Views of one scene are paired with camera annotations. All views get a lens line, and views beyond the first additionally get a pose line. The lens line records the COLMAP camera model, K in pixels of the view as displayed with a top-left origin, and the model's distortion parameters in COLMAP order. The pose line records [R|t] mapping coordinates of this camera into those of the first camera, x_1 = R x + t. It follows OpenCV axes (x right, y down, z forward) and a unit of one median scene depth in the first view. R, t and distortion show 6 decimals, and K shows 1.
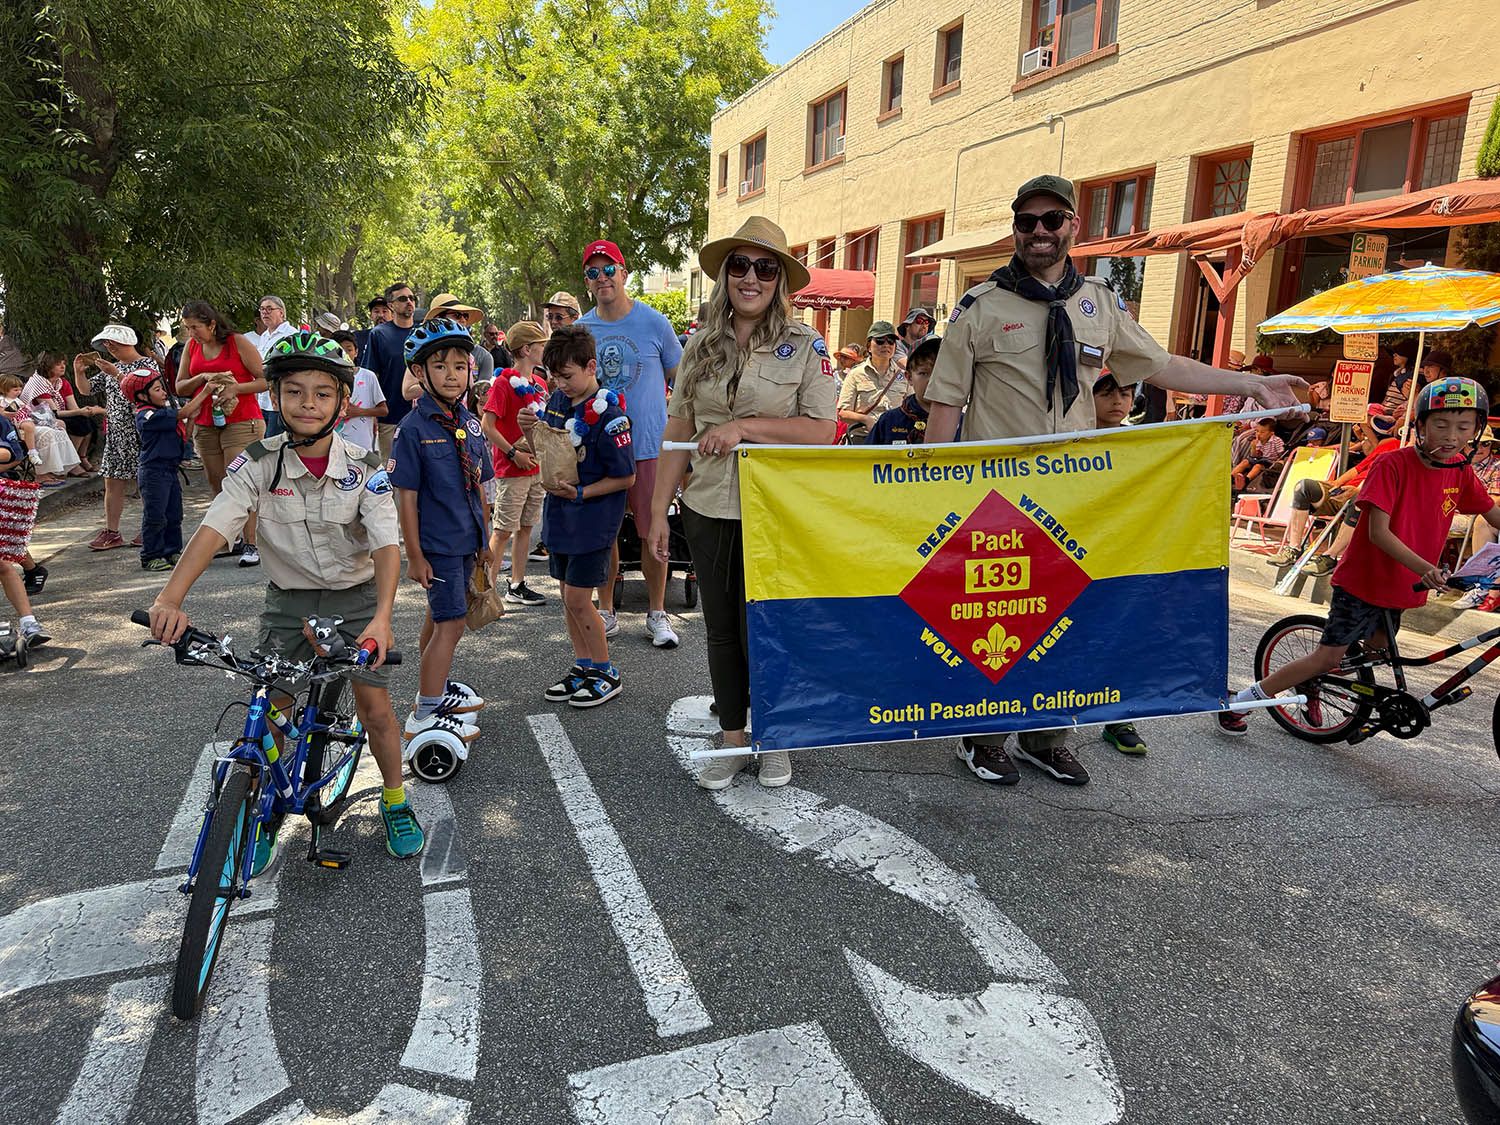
lens RADIAL K [[1067.7, 0, 750.0], [0, 1067.7, 562.5], [0, 0, 1]] dist [0.039950, -0.045090]
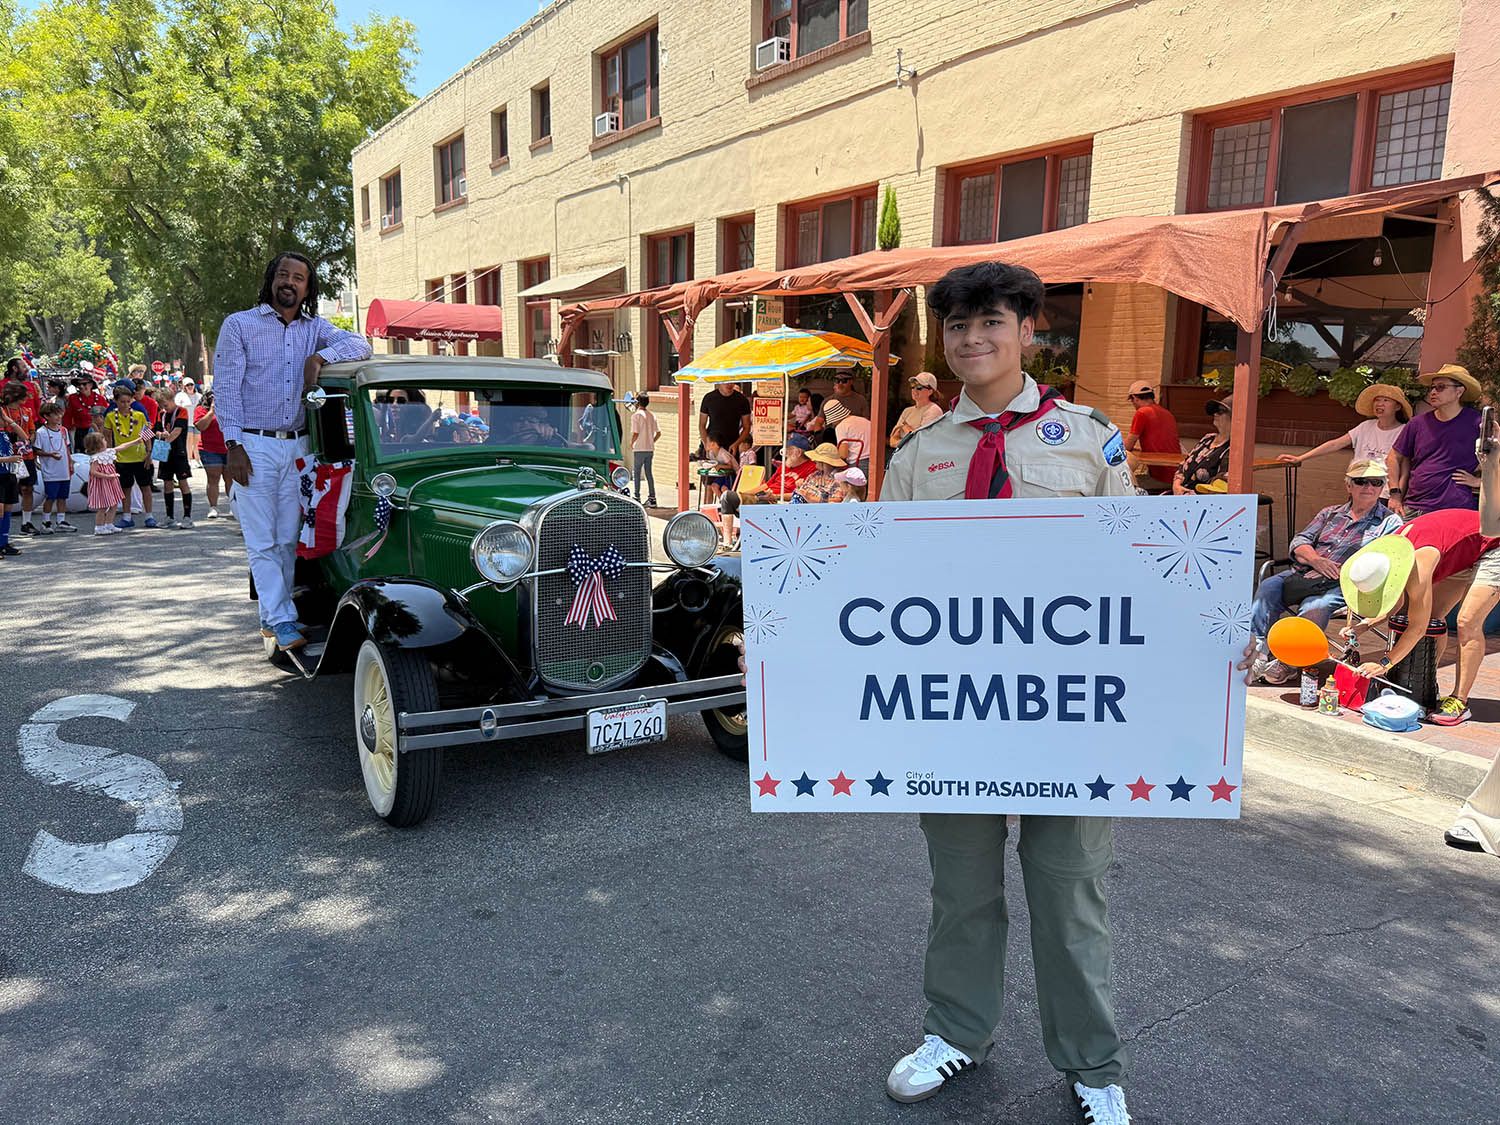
lens RADIAL K [[1084.1, 0, 747.7], [0, 1084.1, 549.5], [0, 0, 1]] dist [0.036332, -0.044773]
pose [[0.968736, -0.064010, 0.239693, 0.098652], [0.071566, 0.997172, -0.022945, 0.009267], [-0.237546, 0.039382, 0.970578, -0.105729]]
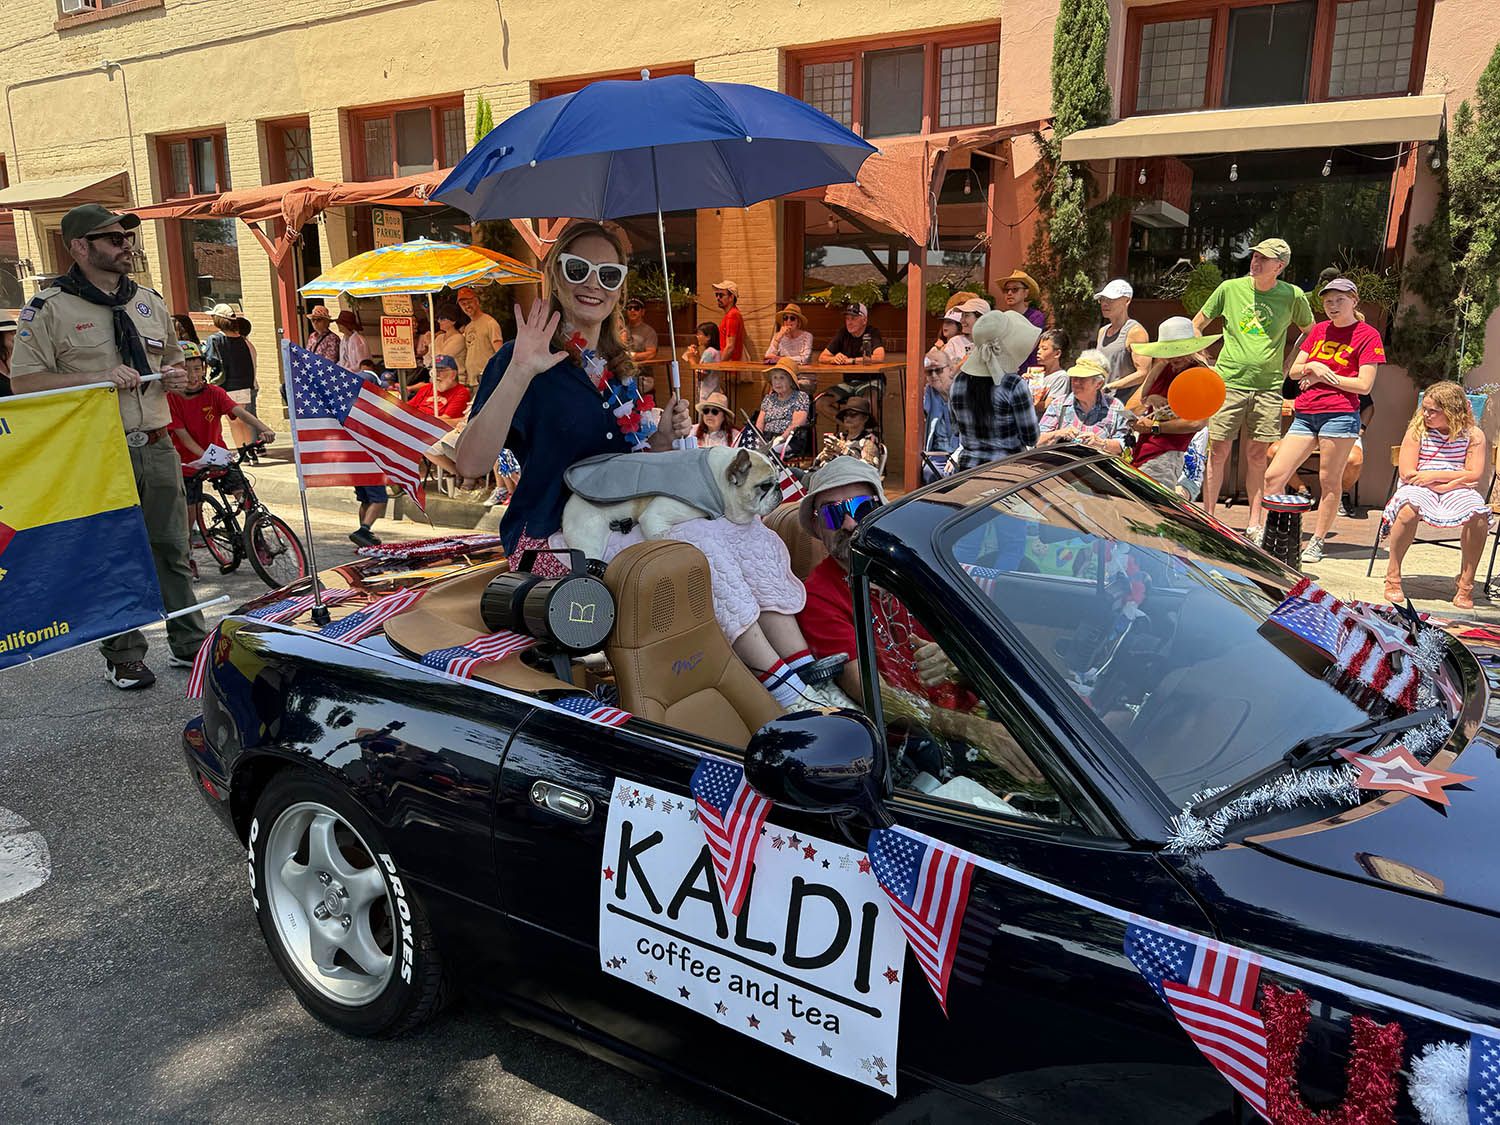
lens RADIAL K [[1076.8, 0, 764.8], [0, 1076.8, 556.3], [0, 0, 1]] dist [0.009971, -0.009512]
pose [[0.748489, -0.182321, 0.637592, 0.024552], [0.156830, 0.982856, 0.096942, 0.010645], [-0.644336, 0.027434, 0.764250, -0.079381]]
